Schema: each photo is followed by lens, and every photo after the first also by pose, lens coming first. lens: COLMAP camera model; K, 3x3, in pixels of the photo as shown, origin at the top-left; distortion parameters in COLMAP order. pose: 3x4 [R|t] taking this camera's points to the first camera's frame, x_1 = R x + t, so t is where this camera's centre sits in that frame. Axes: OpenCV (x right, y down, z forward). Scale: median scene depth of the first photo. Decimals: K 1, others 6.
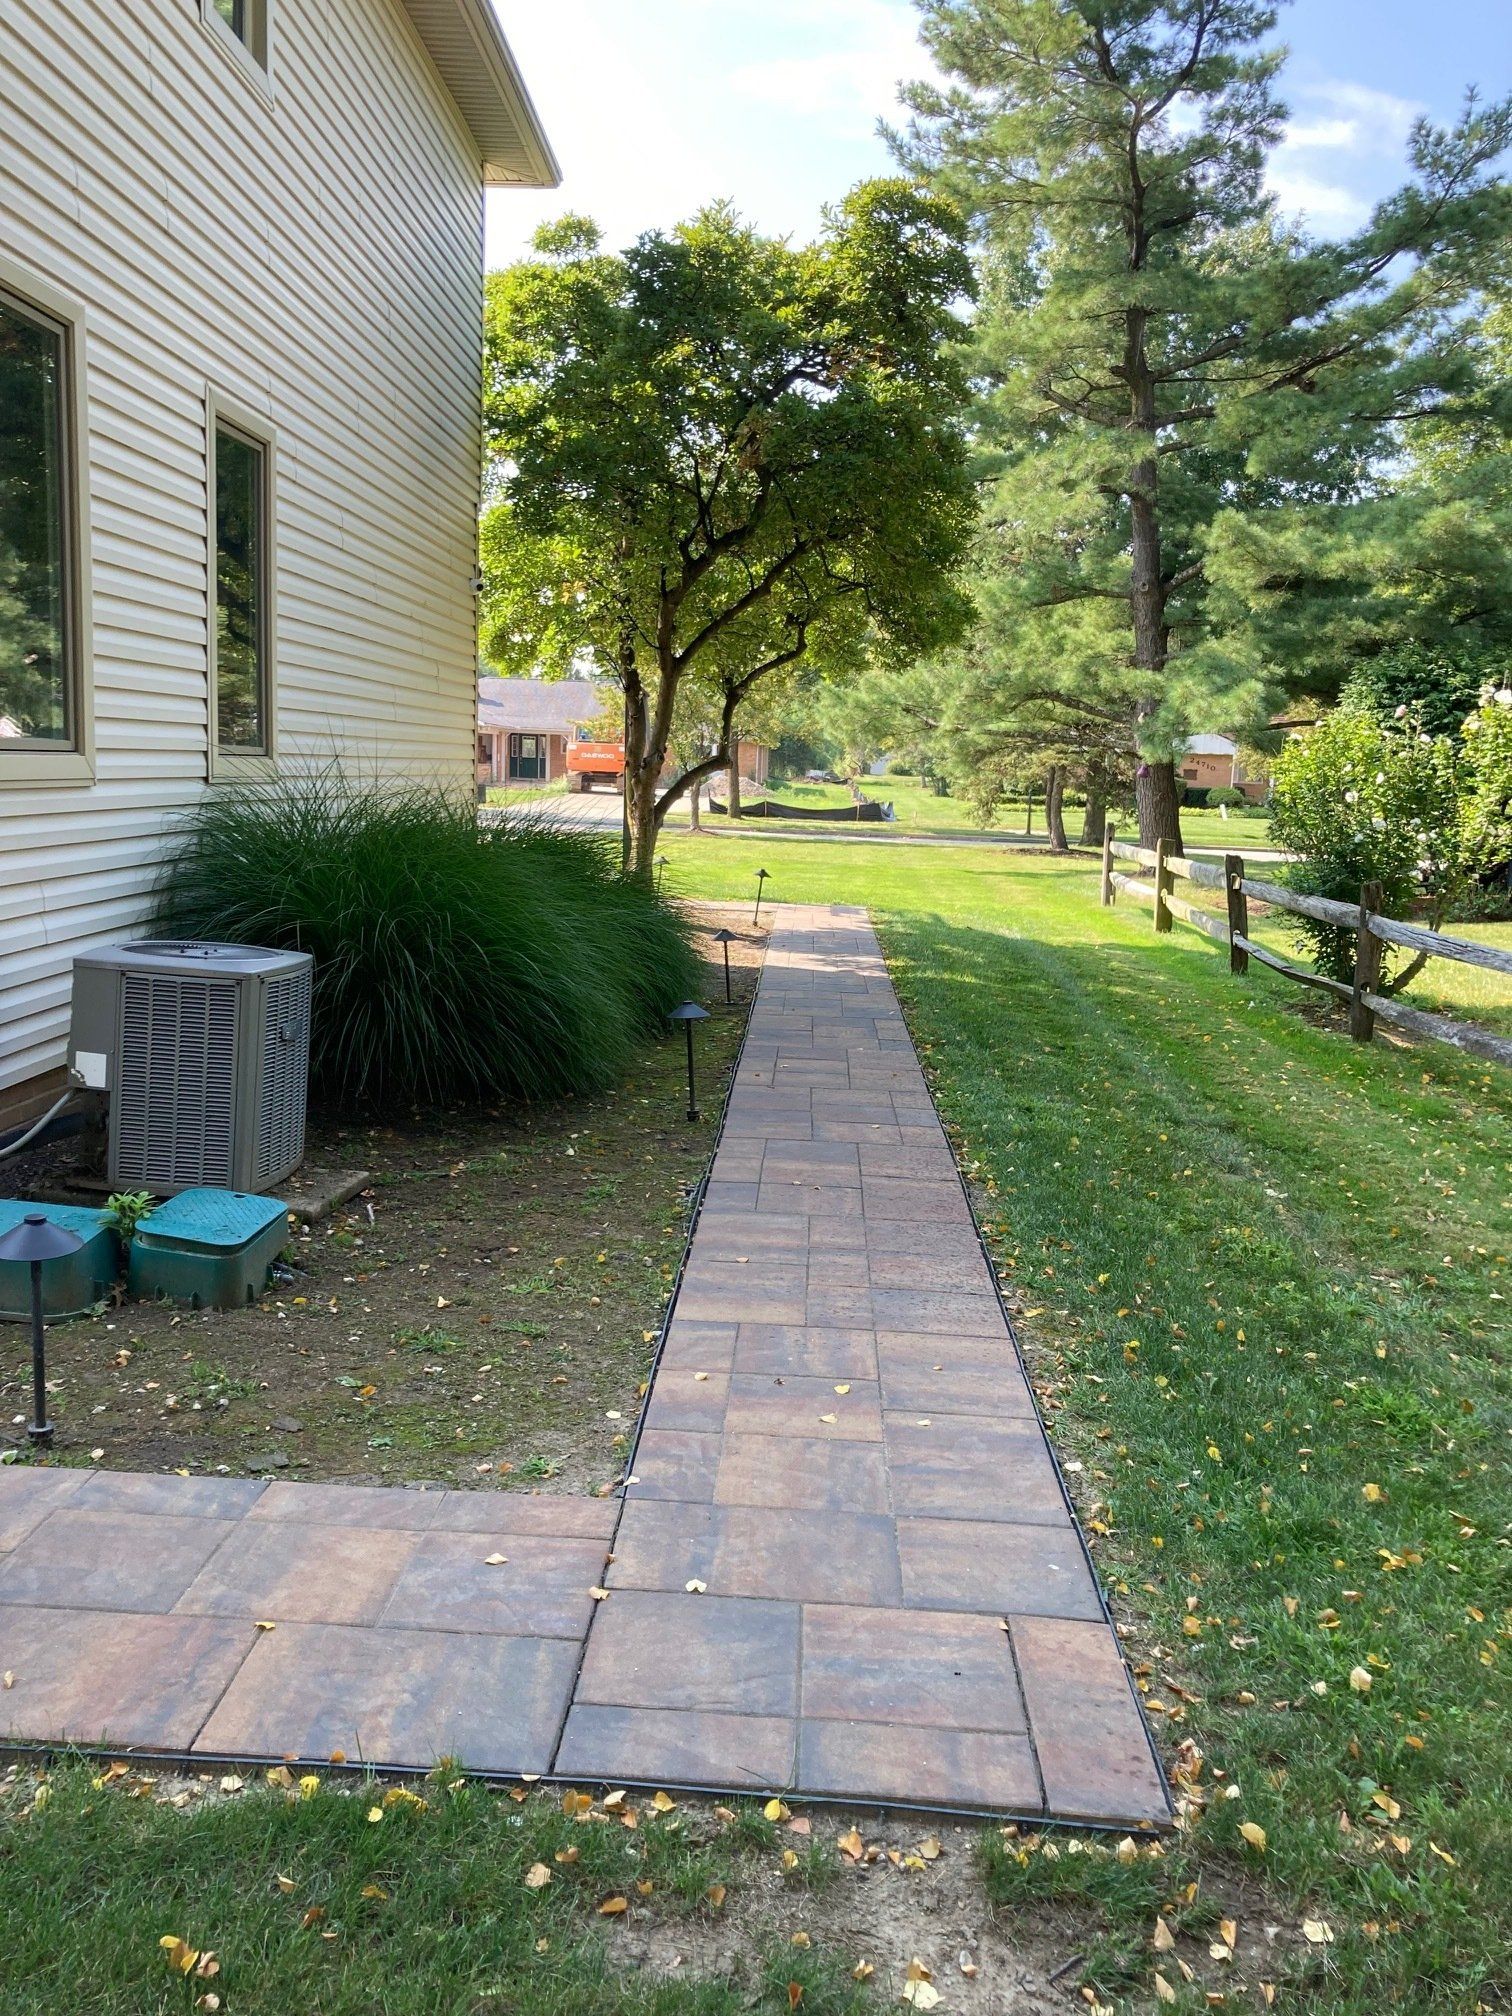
lens RADIAL K [[1616.0, 0, 756.0], [0, 1616.0, 1008.0], [0, 0, 1]] dist [0.002833, -0.004529]
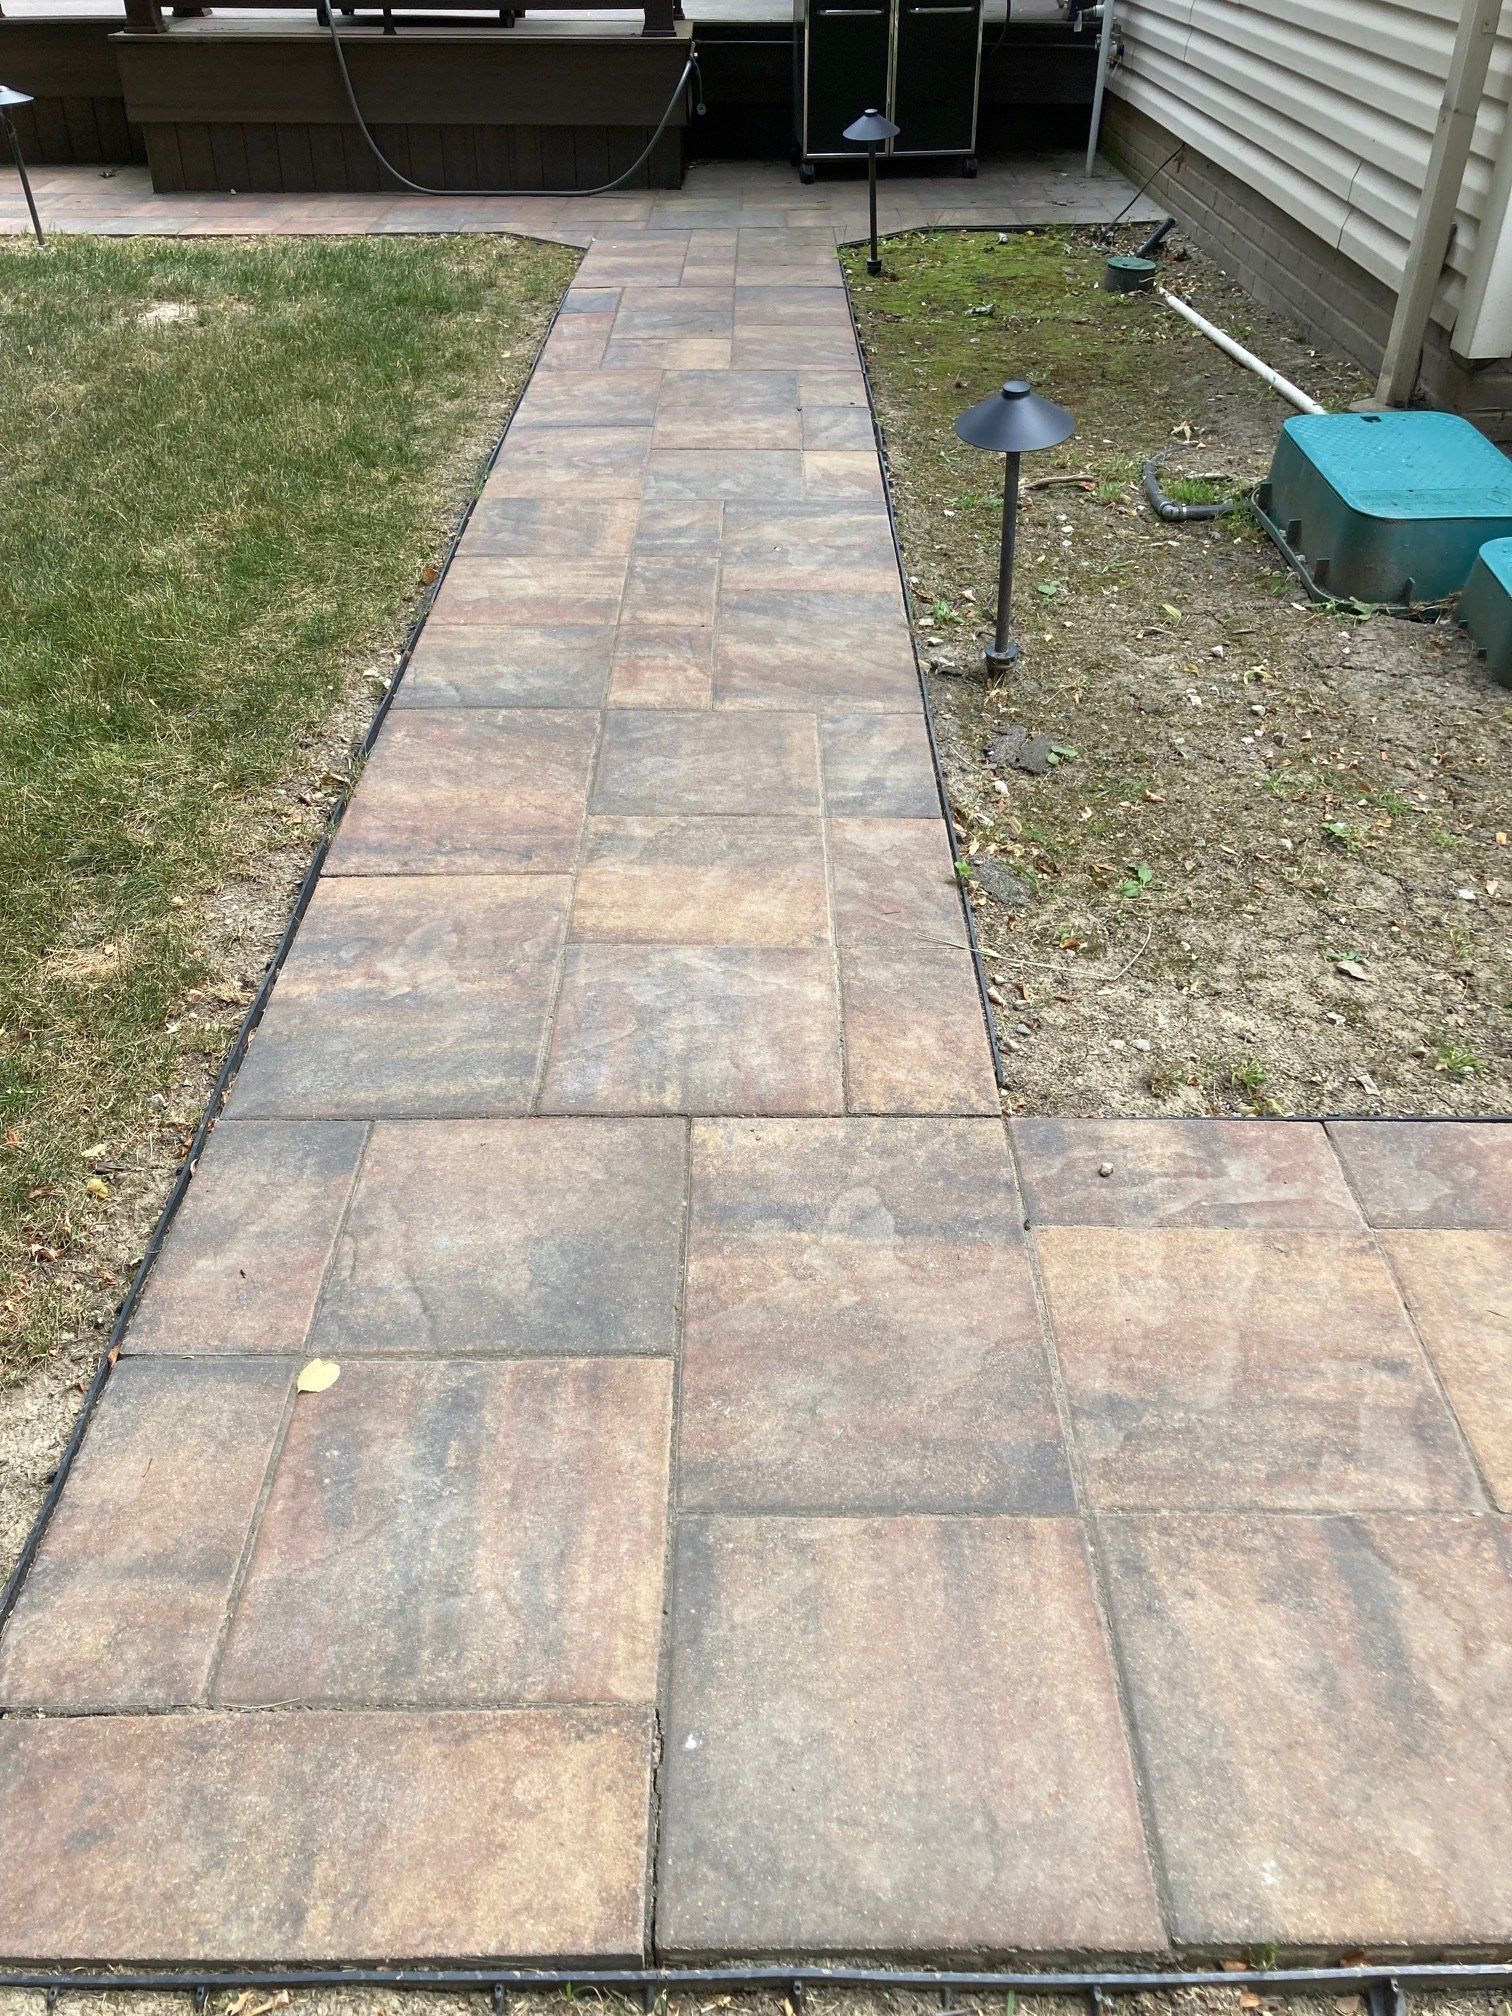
lens RADIAL K [[1552.8, 0, 756.0], [0, 1552.8, 1008.0], [0, 0, 1]] dist [-0.007812, -0.002959]
pose [[0.053119, 0.570878, -0.819315, 0.399147], [-0.141183, 0.816525, 0.559780, -0.037808], [0.988557, 0.085938, 0.123972, 0.942610]]
